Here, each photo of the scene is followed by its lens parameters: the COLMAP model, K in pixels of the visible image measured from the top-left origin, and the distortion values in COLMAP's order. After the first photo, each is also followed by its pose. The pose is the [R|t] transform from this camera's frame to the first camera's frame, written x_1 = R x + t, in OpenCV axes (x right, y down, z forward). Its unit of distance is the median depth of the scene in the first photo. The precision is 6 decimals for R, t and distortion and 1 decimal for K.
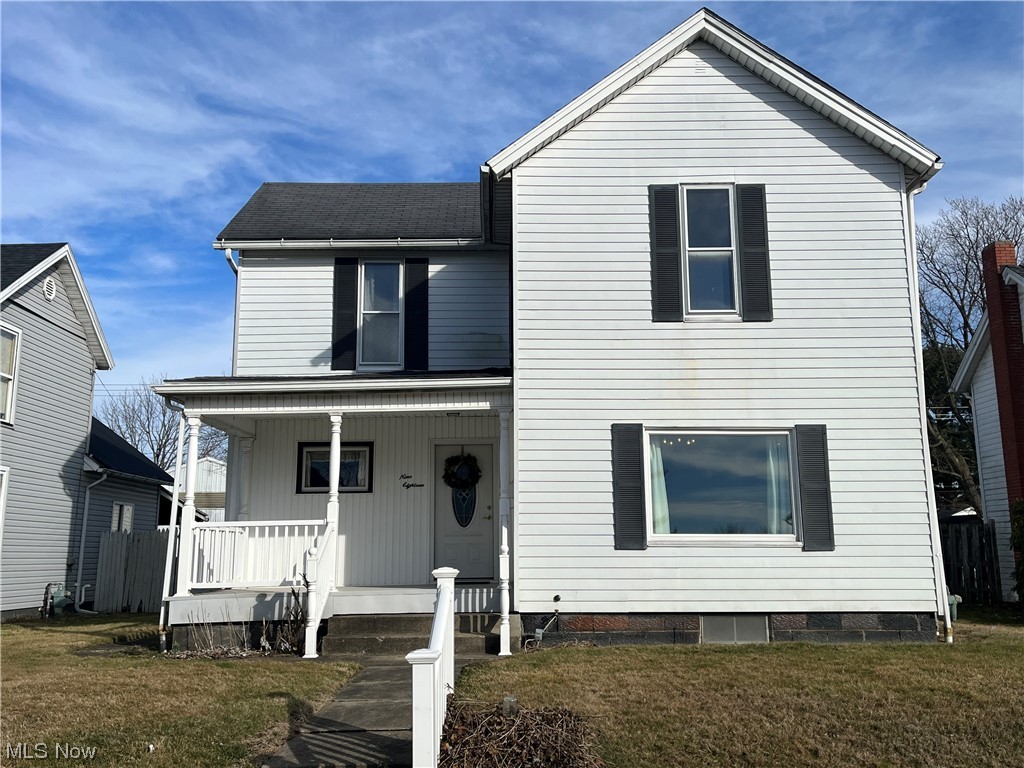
lens RADIAL K [[914.0, 0, 510.8], [0, 914.0, 377.8], [0, 0, 1]] dist [0.087101, -0.116664]
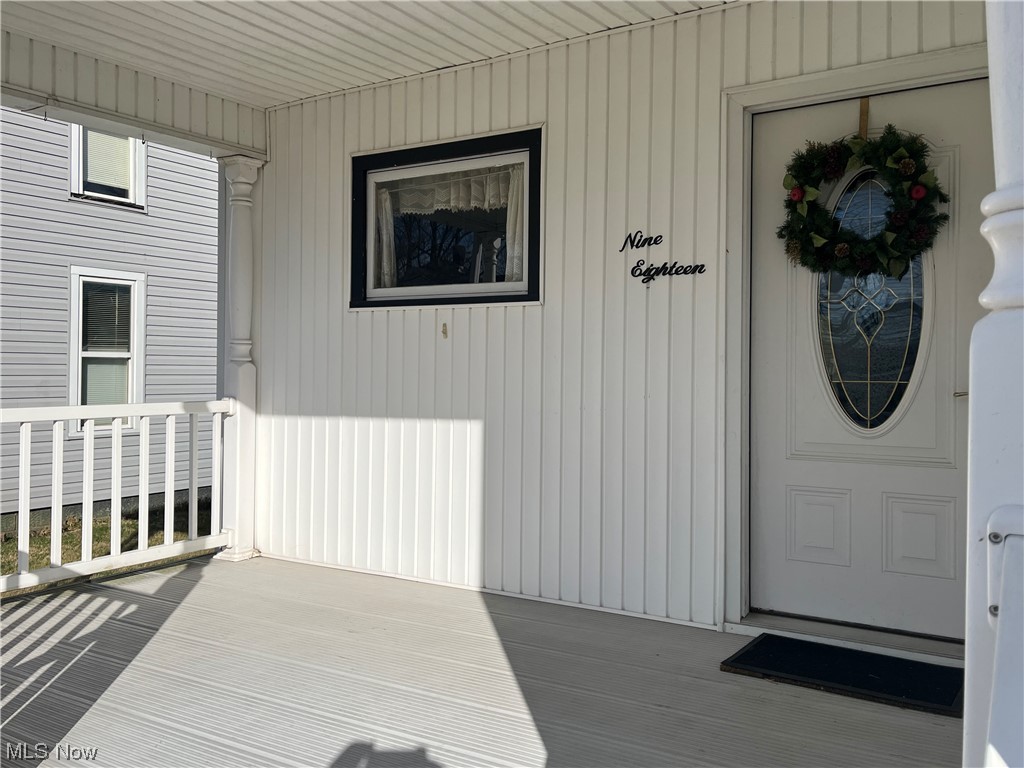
lens RADIAL K [[864.8, 0, 513.3], [0, 864.8, 378.2], [0, 0, 1]] dist [-0.014187, -0.002208]
pose [[0.852449, 0.023745, -0.522270, -0.011348], [0.083095, 0.980116, 0.180188, 0.098238], [0.516164, -0.196999, 0.833526, 0.752490]]
